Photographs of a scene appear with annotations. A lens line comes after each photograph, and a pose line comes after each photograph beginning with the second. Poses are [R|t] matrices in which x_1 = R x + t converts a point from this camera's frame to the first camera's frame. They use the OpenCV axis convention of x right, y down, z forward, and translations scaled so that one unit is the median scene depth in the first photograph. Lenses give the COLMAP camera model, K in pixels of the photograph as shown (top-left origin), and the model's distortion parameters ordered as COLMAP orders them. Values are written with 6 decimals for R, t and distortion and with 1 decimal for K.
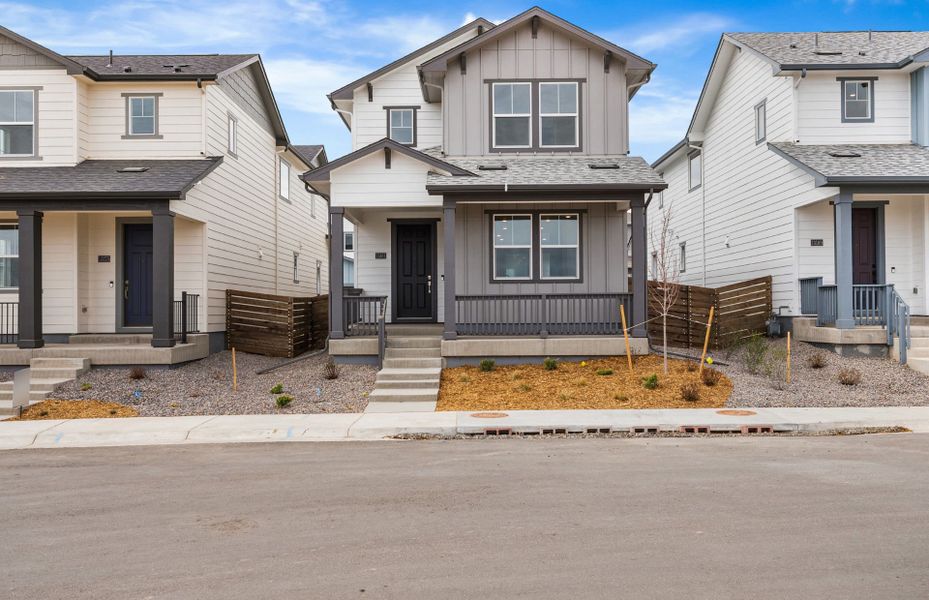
lens RADIAL K [[845.7, 0, 464.5], [0, 845.7, 300.0], [0, 0, 1]] dist [-0.002543, 0.001162]
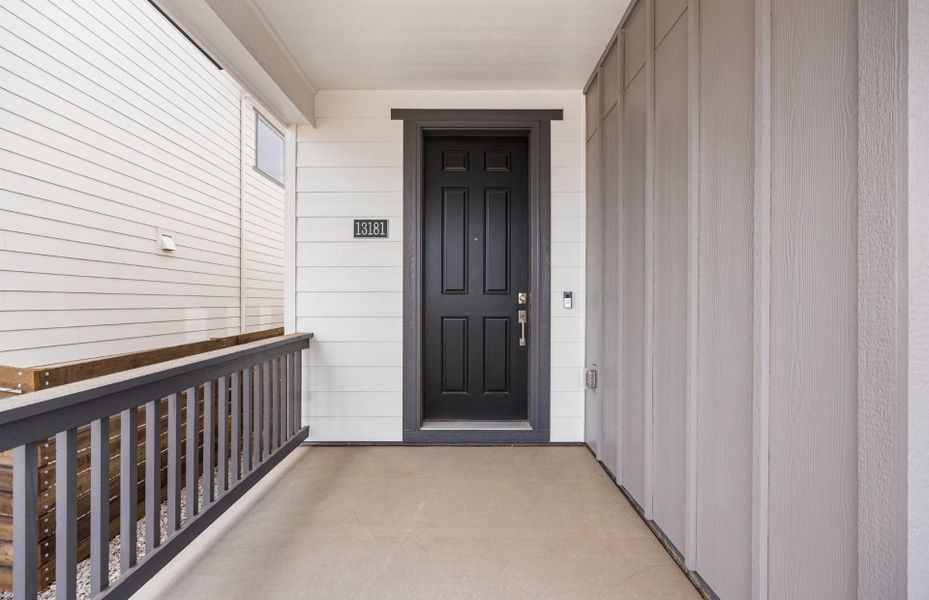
lens RADIAL K [[413.6, 0, 464.5], [0, 413.6, 300.0], [0, 0, 1]] dist [-0.005372, -0.000800]
pose [[0.999970, 0.007544, 0.001870, -0.072206], [-0.007560, 0.999932, 0.008840, -0.030836], [-0.001803, -0.008854, 0.999959, 0.951939]]
